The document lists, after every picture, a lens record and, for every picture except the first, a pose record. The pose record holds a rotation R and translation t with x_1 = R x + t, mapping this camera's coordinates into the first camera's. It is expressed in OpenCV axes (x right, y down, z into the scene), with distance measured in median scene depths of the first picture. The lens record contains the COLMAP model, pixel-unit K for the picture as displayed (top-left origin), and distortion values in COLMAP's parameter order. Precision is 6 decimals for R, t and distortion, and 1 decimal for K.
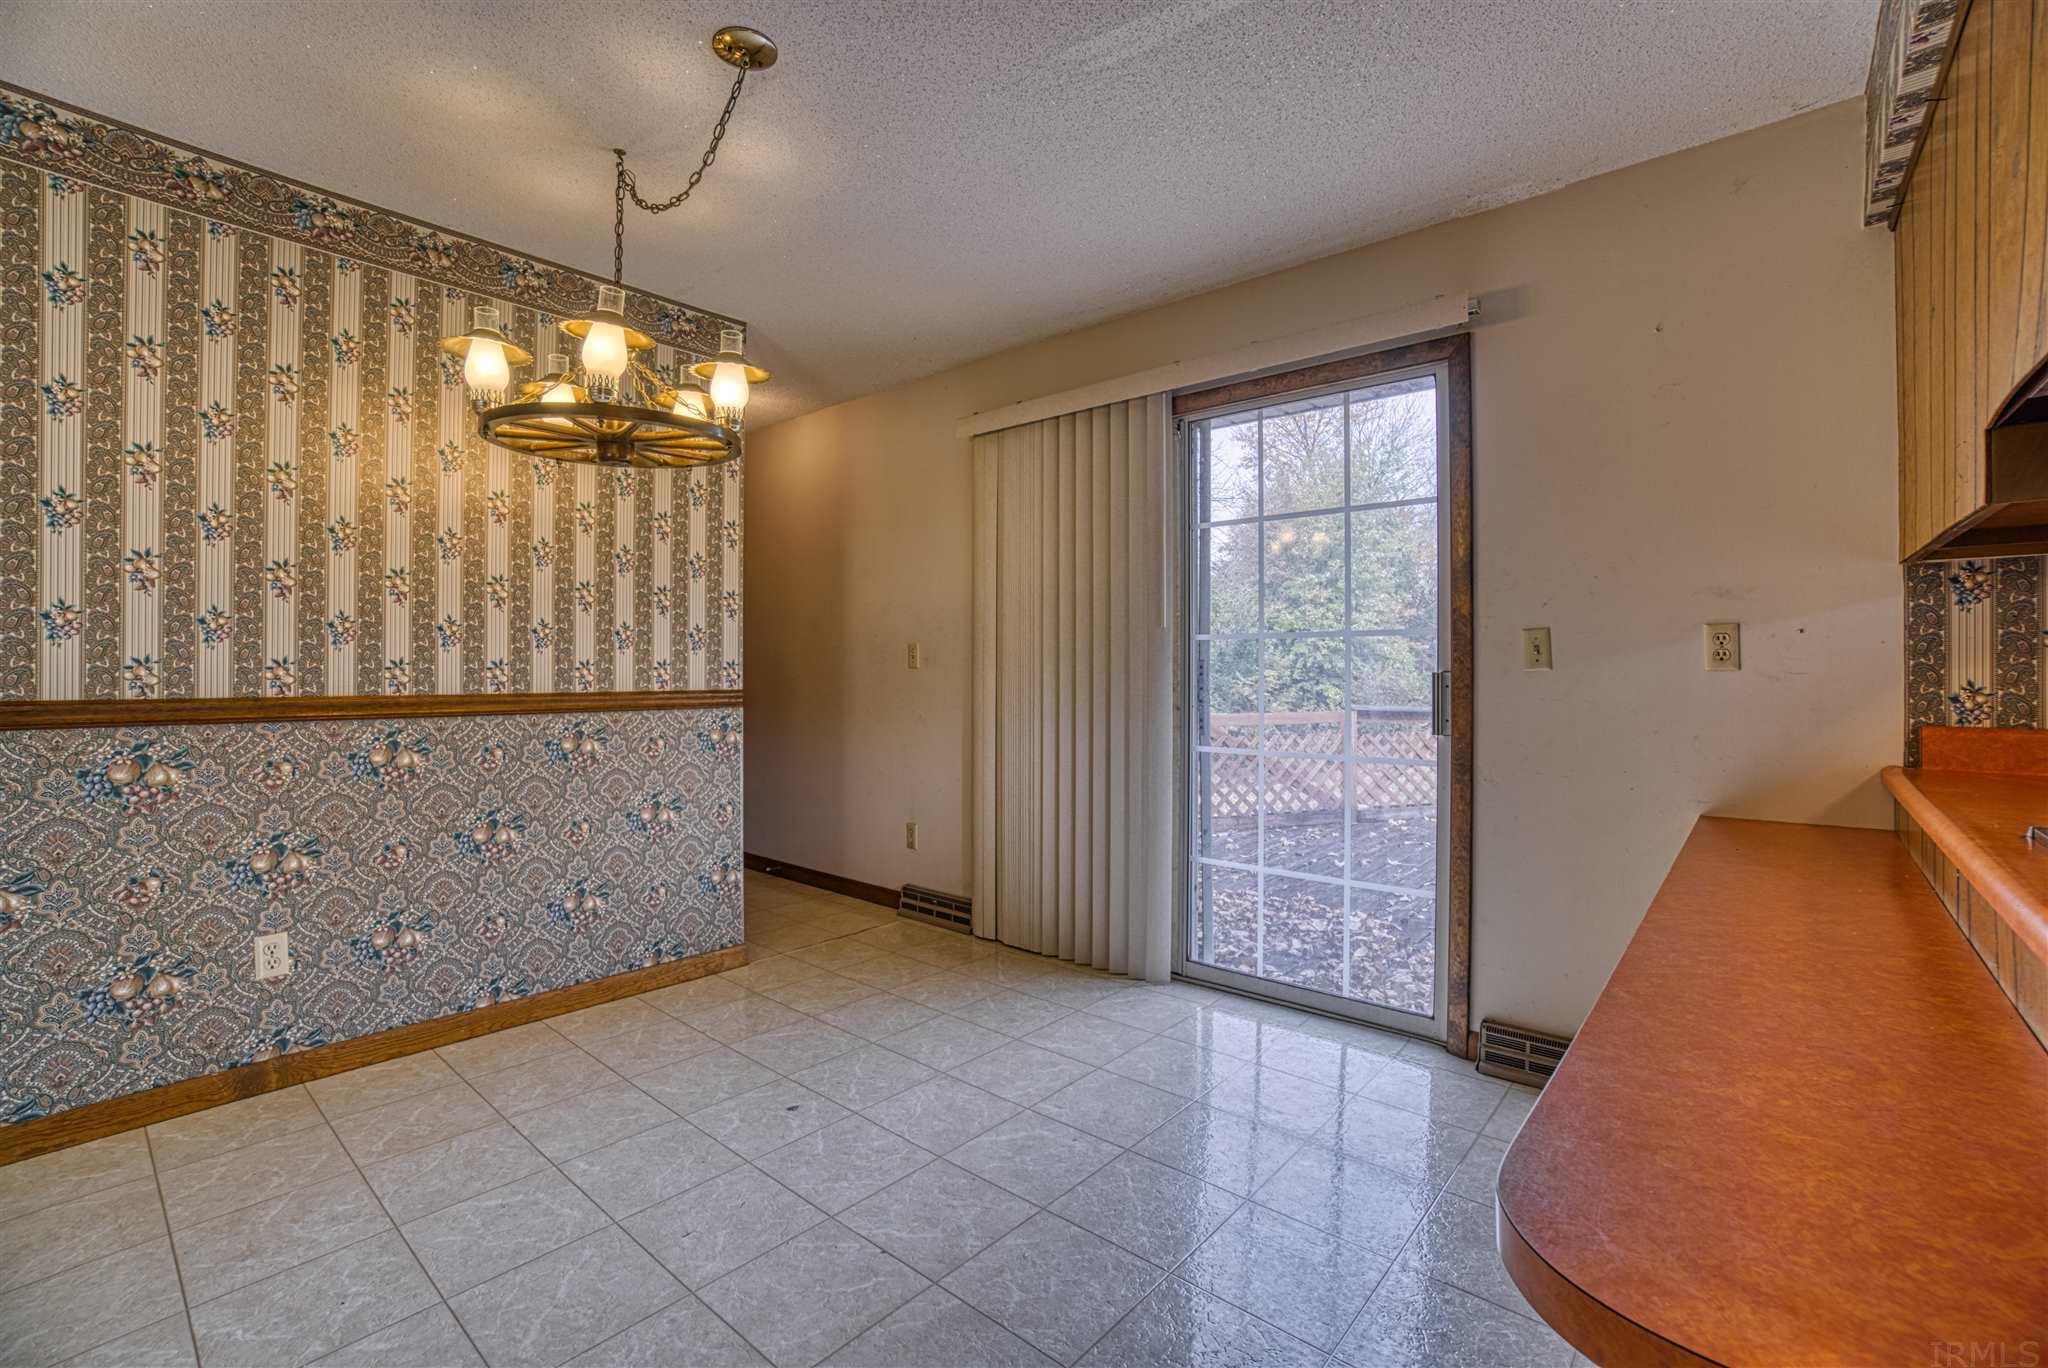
lens RADIAL K [[896.2, 0, 1023.7], [0, 896.2, 666.9], [0, 0, 1]] dist [-0.064635, 0.023083]
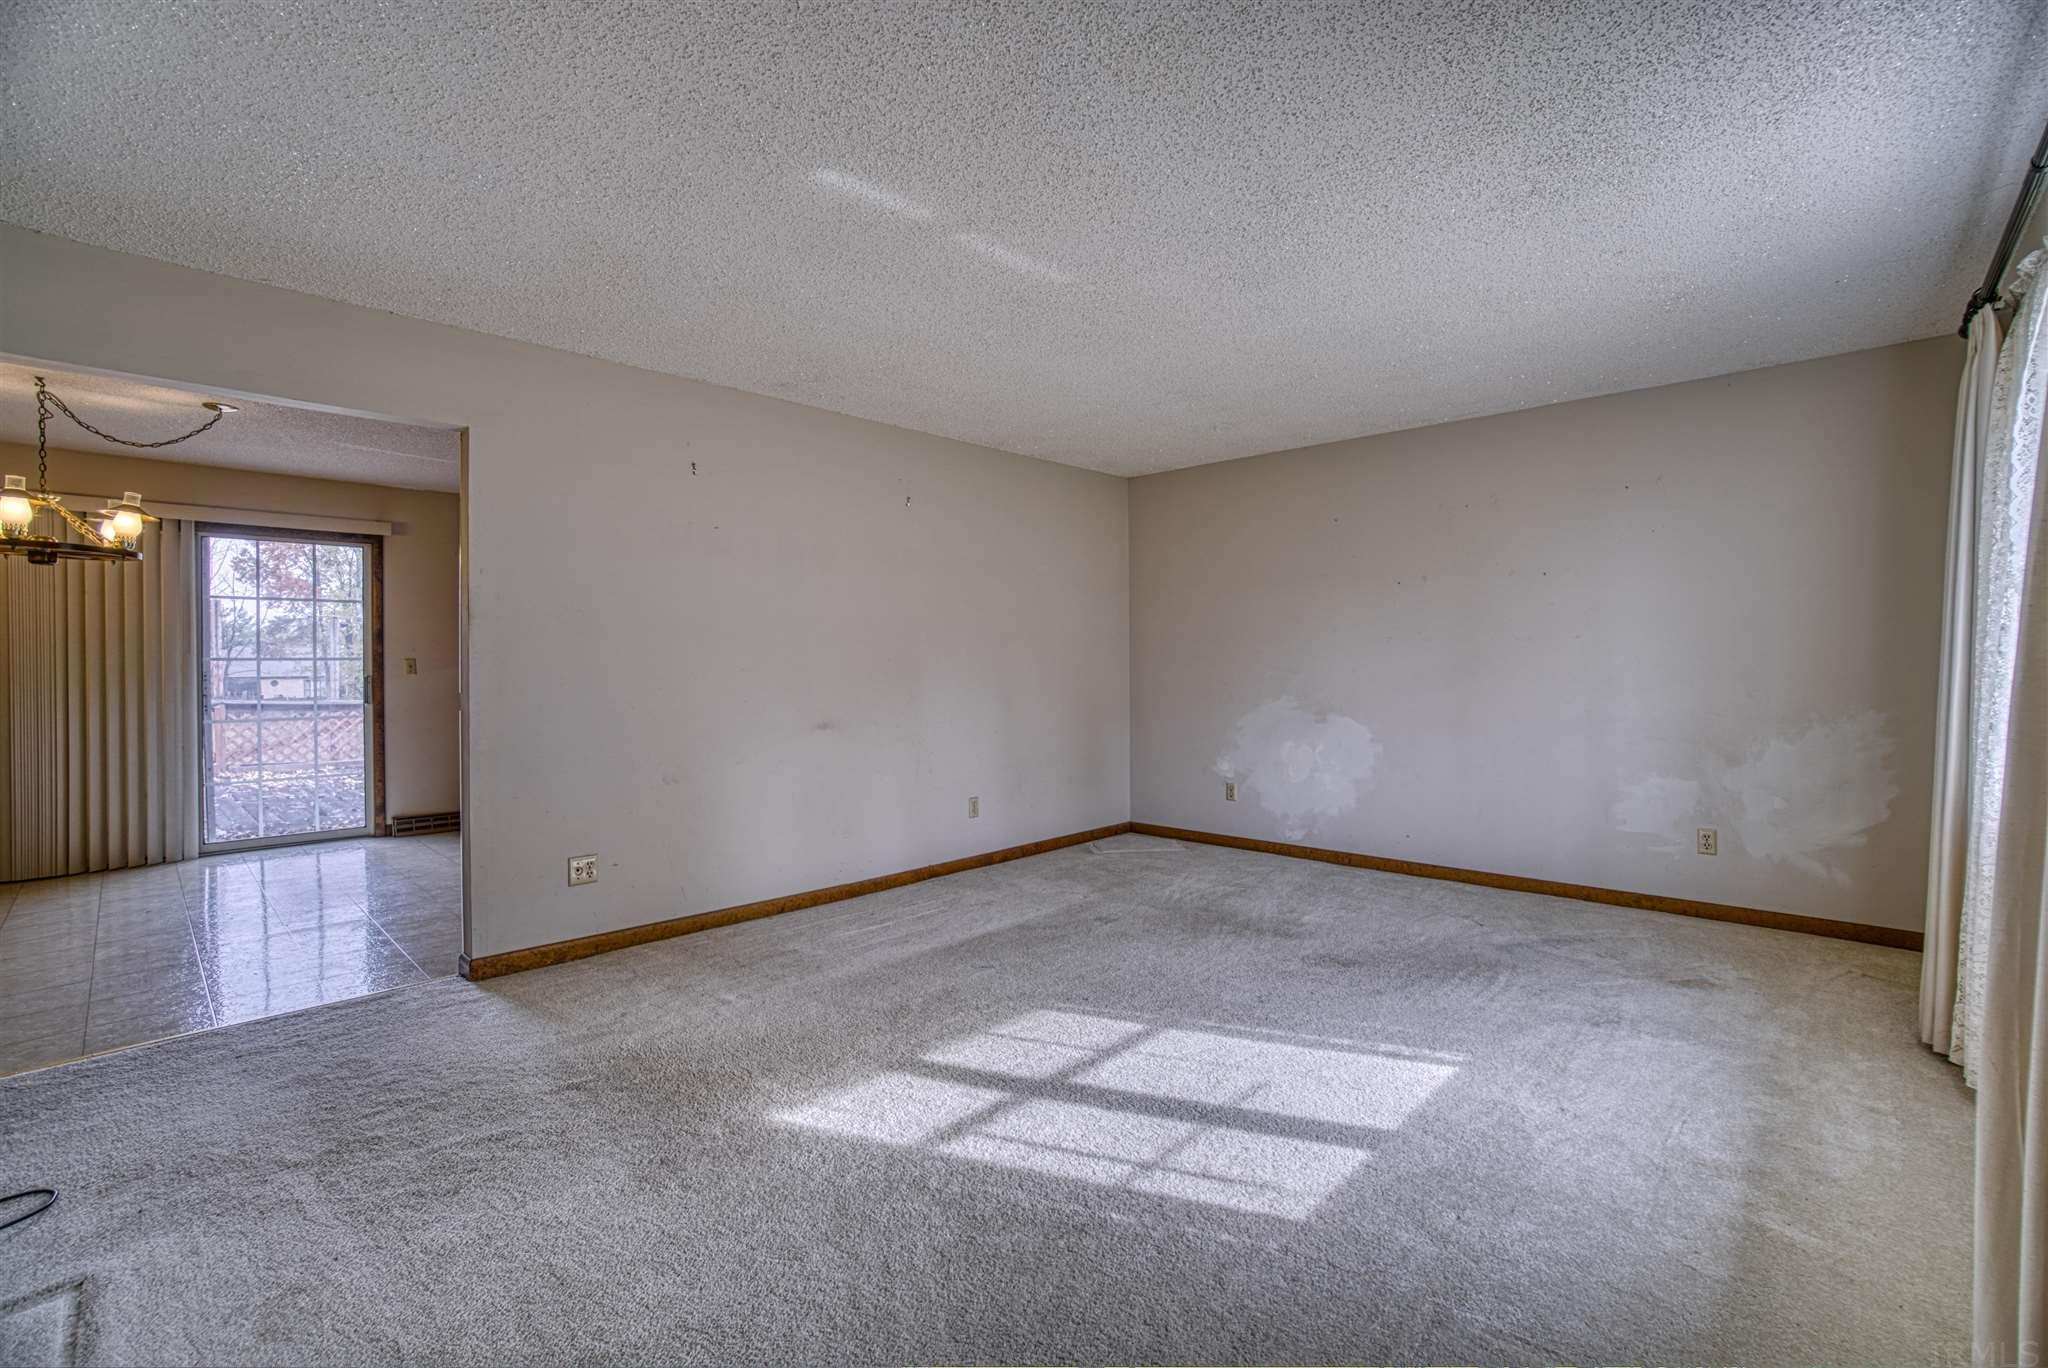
lens RADIAL K [[896.2, 0, 1022.5], [0, 896.2, 667.4], [0, 0, 1]] dist [-0.064635, 0.023083]
pose [[0.044011, -0.008623, 0.998994, -1.717269], [0.005385, 0.999950, 0.008394, -0.028050], [-0.999017, 0.005010, 0.044055, -0.822695]]
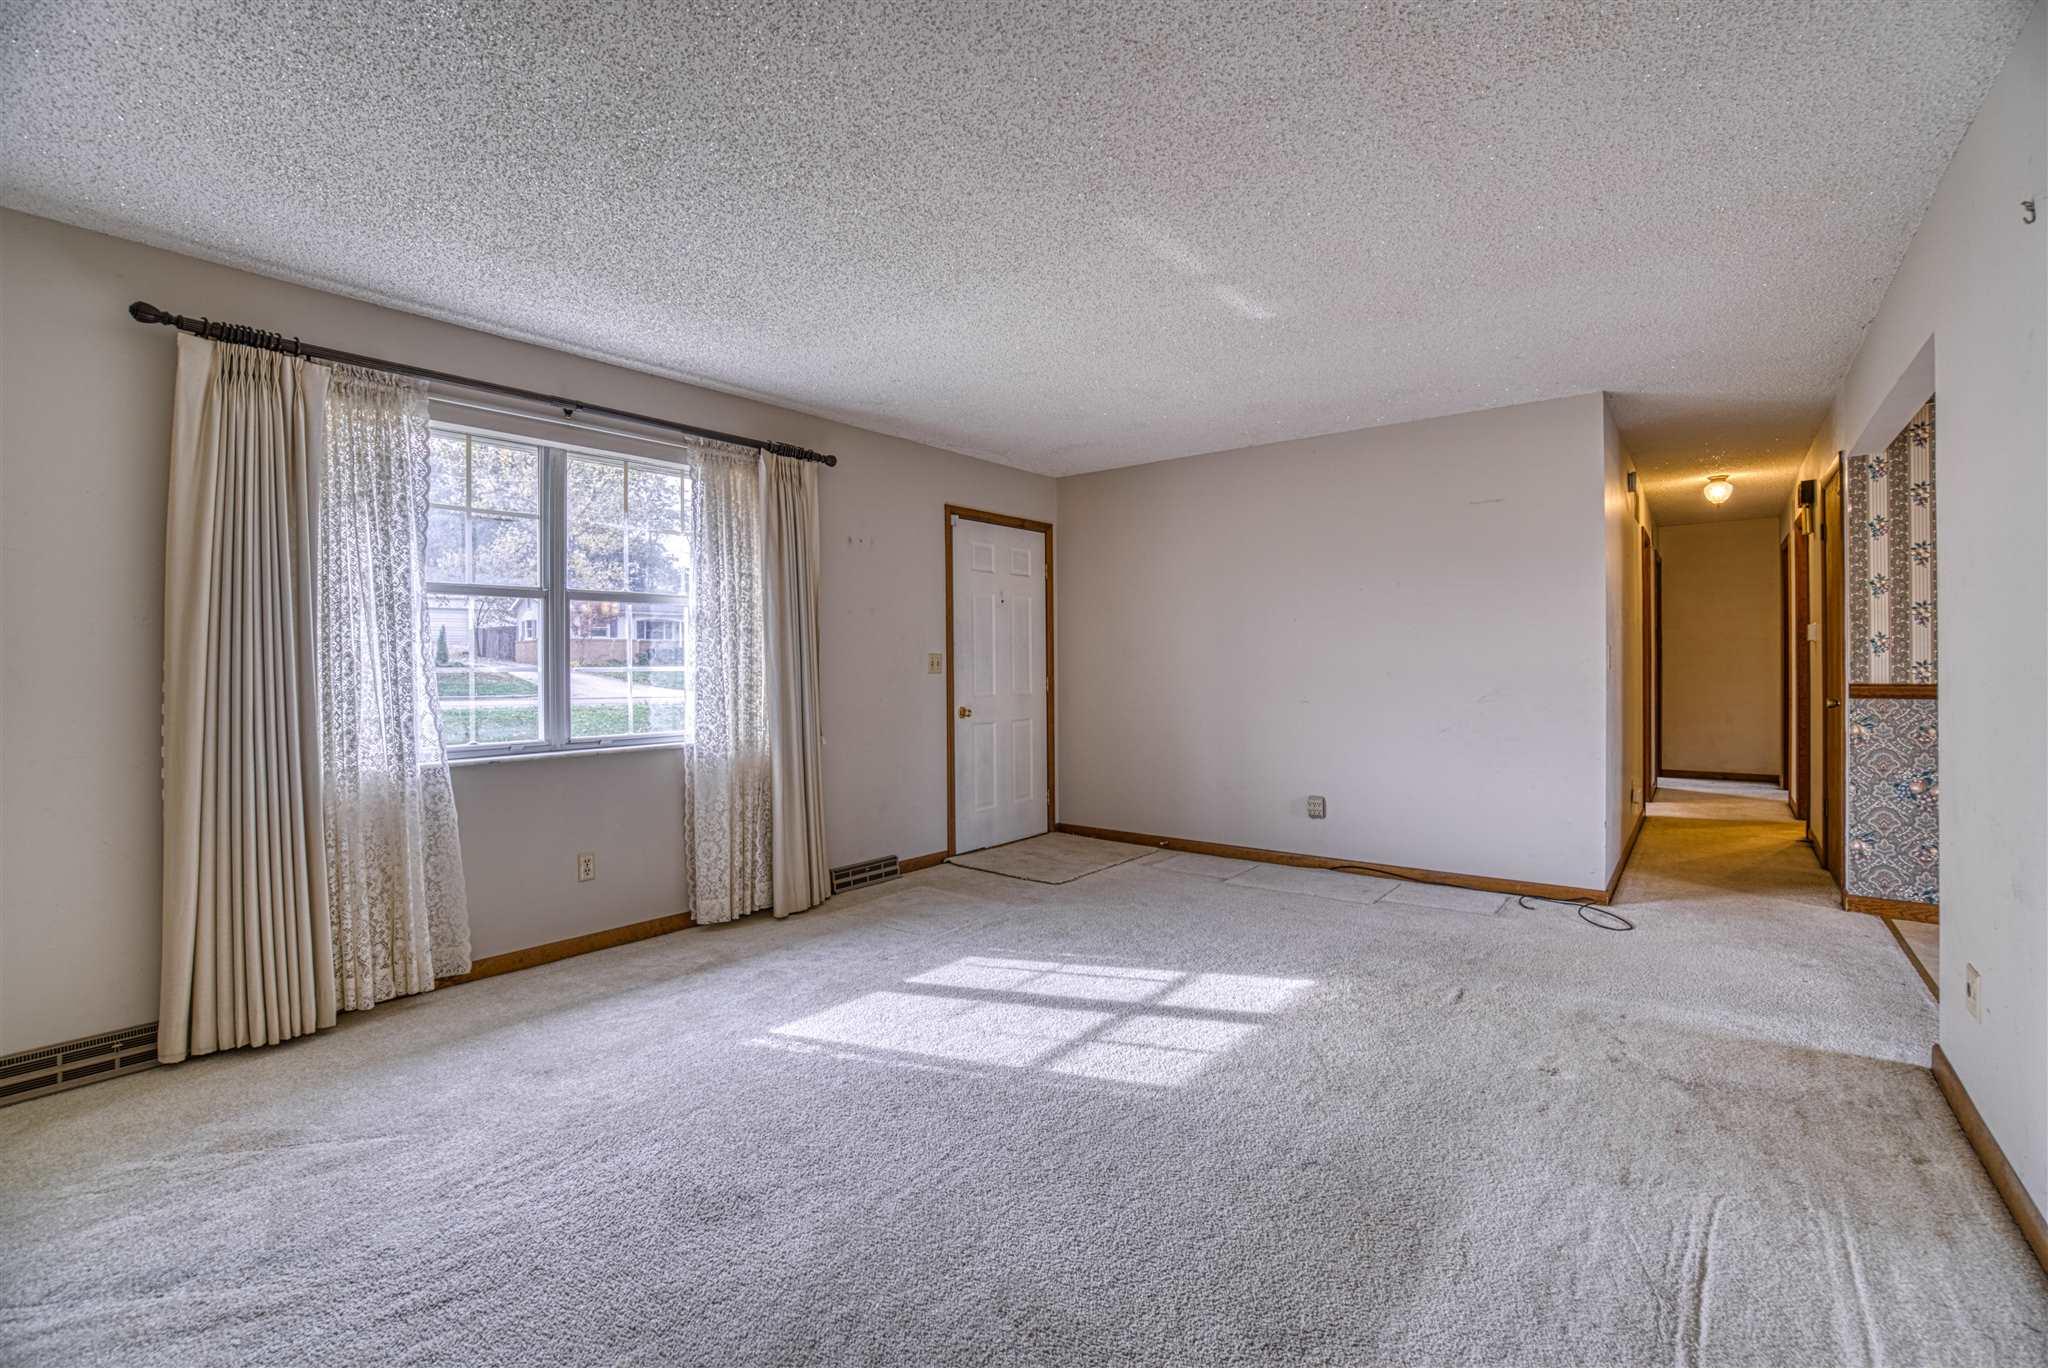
lens RADIAL K [[896.2, 0, 1019.8], [0, 896.2, 670.1], [0, 0, 1]] dist [-0.064635, 0.023083]
pose [[0.046063, 0.003292, -0.998933, 0.332422], [0.011271, 0.999929, 0.003815, -0.017549], [0.998875, -0.011435, 0.046023, -0.994742]]
